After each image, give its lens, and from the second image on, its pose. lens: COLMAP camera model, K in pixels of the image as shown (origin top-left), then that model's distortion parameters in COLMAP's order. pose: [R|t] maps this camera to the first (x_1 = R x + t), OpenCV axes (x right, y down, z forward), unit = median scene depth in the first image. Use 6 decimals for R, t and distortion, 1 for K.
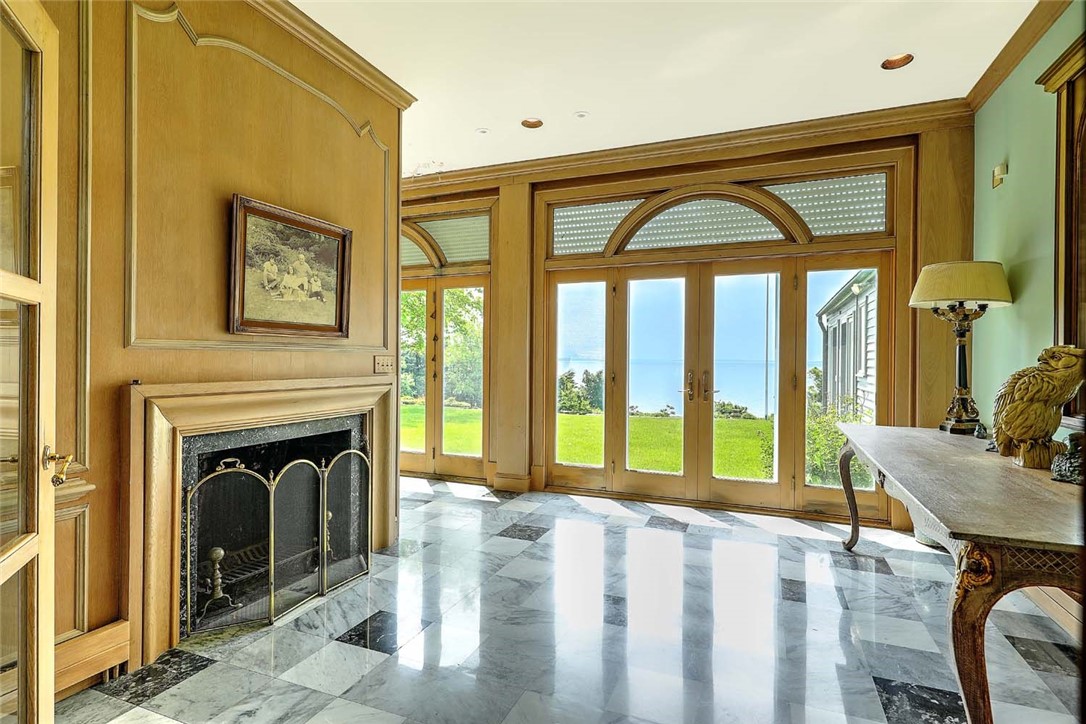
lens RADIAL K [[527.5, 0, 547.5], [0, 527.5, 358.1], [0, 0, 1]] dist [0.000027, -0.000300]
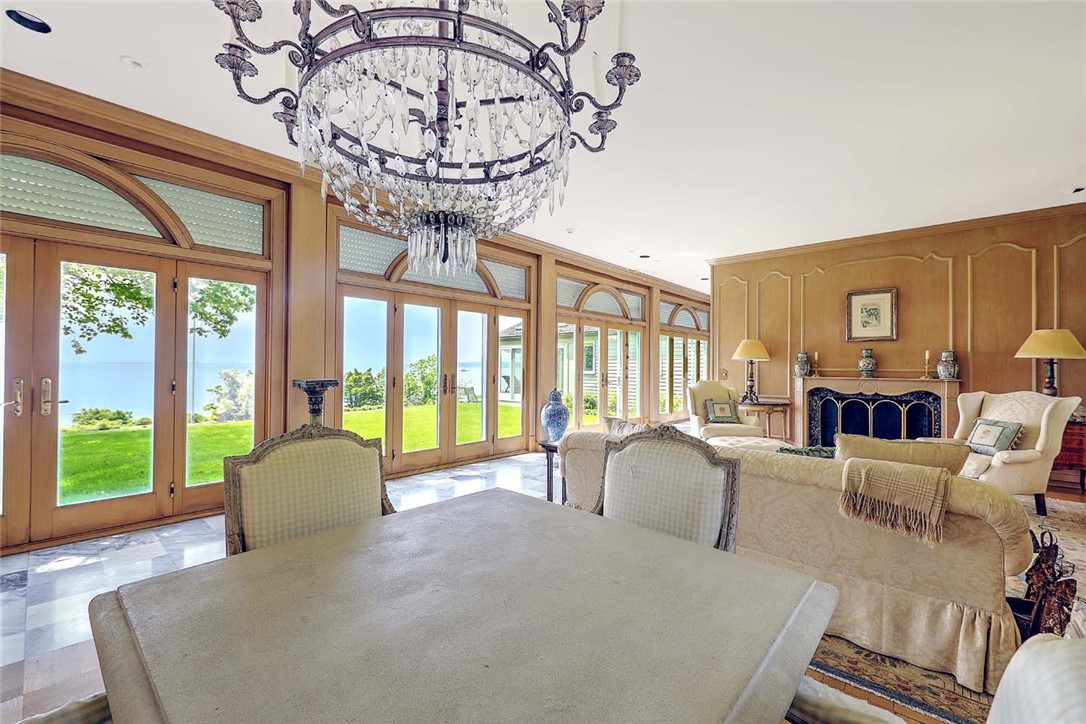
lens RADIAL K [[457.5, 0, 551.8], [0, 457.5, 364.0], [0, 0, 1]] dist [0.009395, 0.000355]
pose [[0.325686, 0.002112, 0.945475, -0.755882], [-0.006642, 0.999978, 0.000054, -0.003822], [-0.945454, -0.006297, 0.325693, 0.299312]]
